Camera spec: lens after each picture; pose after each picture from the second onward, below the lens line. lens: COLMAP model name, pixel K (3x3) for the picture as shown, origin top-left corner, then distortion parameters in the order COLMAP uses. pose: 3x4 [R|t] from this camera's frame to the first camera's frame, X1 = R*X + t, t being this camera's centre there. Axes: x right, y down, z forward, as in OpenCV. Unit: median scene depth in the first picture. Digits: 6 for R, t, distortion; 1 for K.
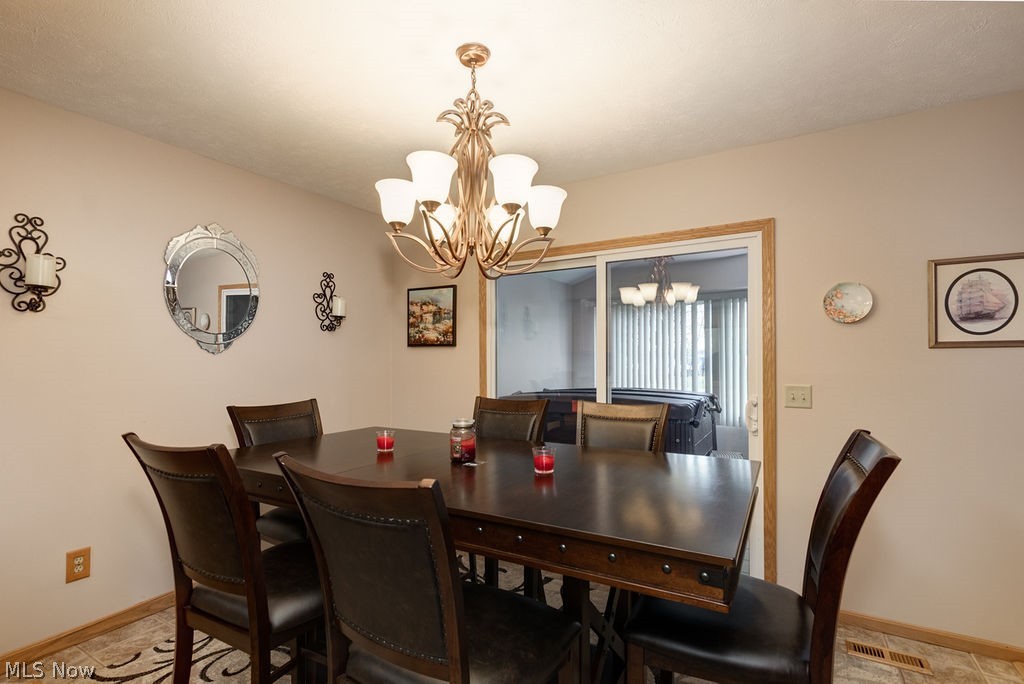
lens RADIAL K [[486.2, 0, 512.9], [0, 486.2, 354.6], [0, 0, 1]] dist [0.004568, -0.000168]
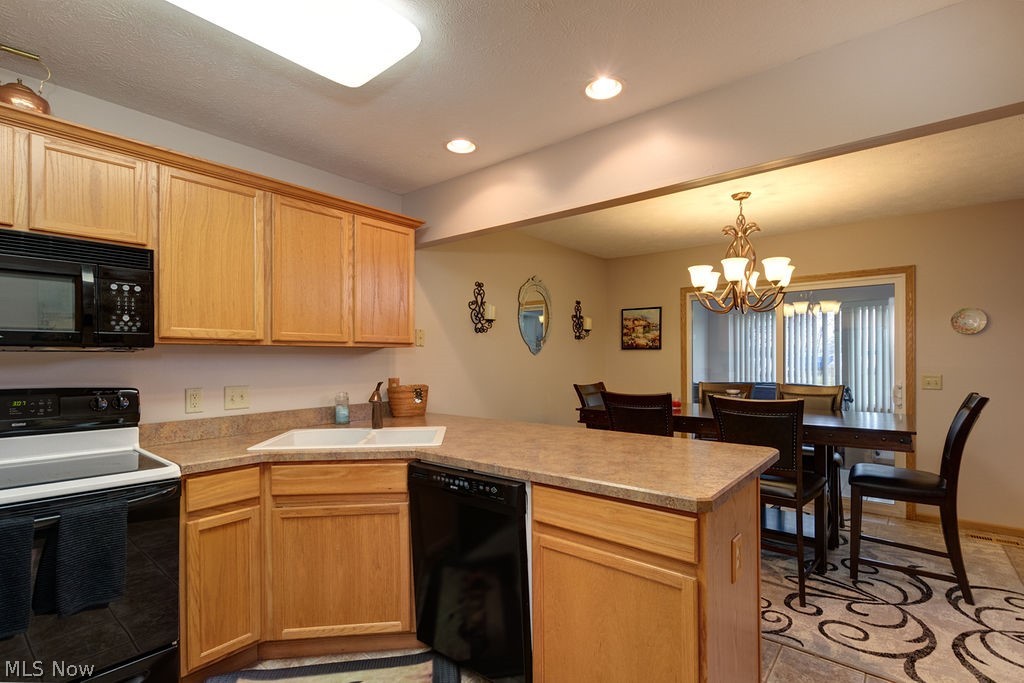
lens RADIAL K [[476.4, 0, 514.1], [0, 476.4, 361.3], [0, 0, 1]] dist [-0.011362, -0.000518]
pose [[0.987239, -0.003040, -0.159217, -0.317082], [0.007434, 0.999607, 0.027015, -0.022551], [0.159072, -0.027854, 0.986874, -0.448967]]
